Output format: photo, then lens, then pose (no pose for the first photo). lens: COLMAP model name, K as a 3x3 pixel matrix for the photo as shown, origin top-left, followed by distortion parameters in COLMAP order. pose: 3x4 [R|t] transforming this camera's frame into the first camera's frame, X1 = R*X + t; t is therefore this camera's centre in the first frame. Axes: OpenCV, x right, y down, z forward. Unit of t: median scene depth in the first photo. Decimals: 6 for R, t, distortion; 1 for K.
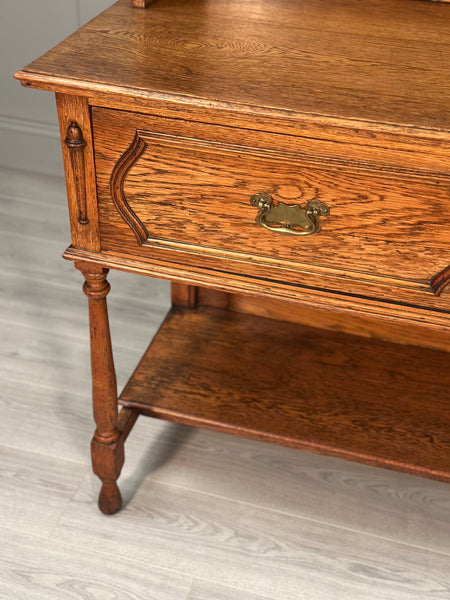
lens RADIAL K [[833.3, 0, 225.9], [0, 833.3, 303.5], [0, 0, 1]] dist [0.180509, -0.355232]
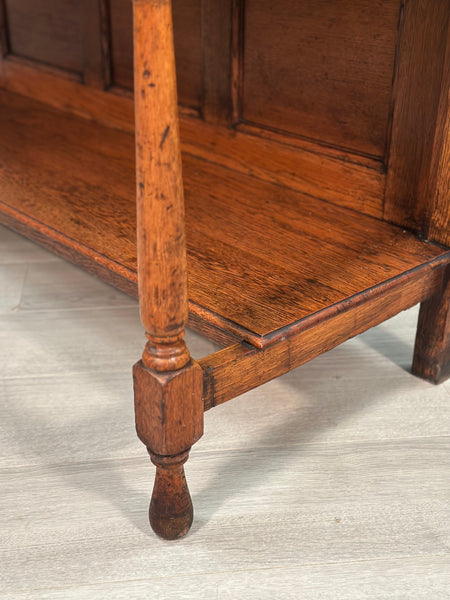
lens RADIAL K [[833.3, 0, 225.9], [0, 833.3, 303.5], [0, 0, 1]] dist [0.180509, -0.355232]
pose [[0.845447, 0.217913, -0.487579, 1.155111], [-0.293045, 0.952540, -0.082414, 0.385635], [0.446479, 0.212559, 0.869181, 0.516845]]
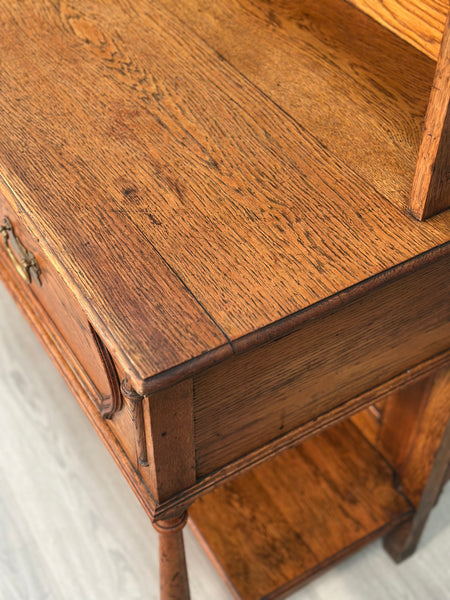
lens RADIAL K [[836.2, 0, 223.8], [0, 836.2, 300.4], [0, 0, 1]] dist [0.148690, -0.121845]
pose [[0.735109, 0.476059, -0.482682, 1.151875], [-0.383012, 0.879094, 0.283716, -0.286590], [0.559389, -0.023689, 0.828567, 0.259543]]
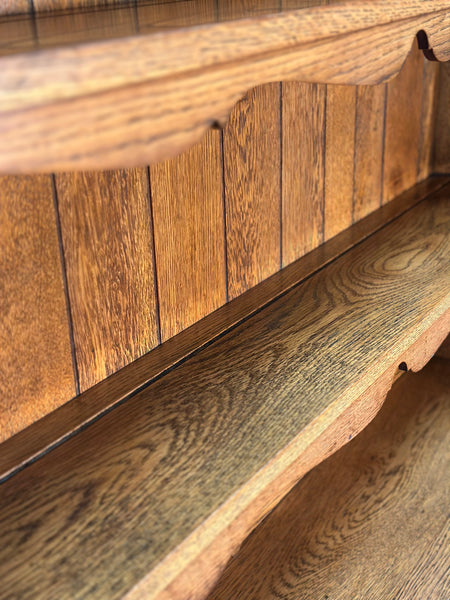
lens RADIAL K [[833.3, 0, 225.9], [0, 833.3, 303.5], [0, 0, 1]] dist [0.180509, -0.355232]
pose [[0.307642, -0.408017, 0.859580, -0.279456], [0.589135, 0.791081, 0.164653, -0.775514], [-0.747179, 0.455755, 0.483747, 0.611895]]
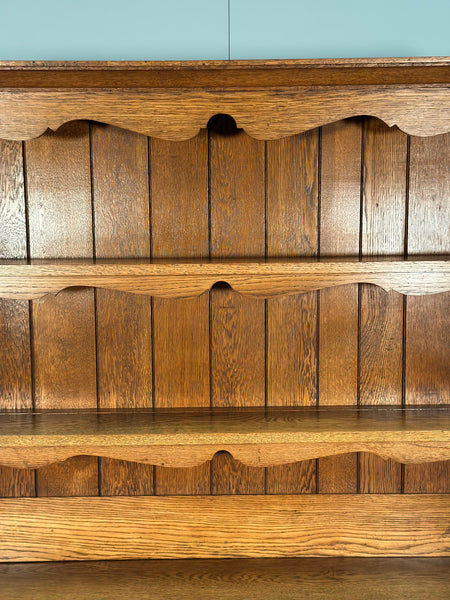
lens RADIAL K [[833.3, 0, 225.9], [0, 833.3, 303.5], [0, 0, 1]] dist [0.180509, -0.355232]
pose [[0.959715, -0.067520, 0.272741, 0.035045], [0.190375, 0.870182, -0.454468, -0.091332], [-0.206648, 0.488083, 0.847981, -0.425846]]
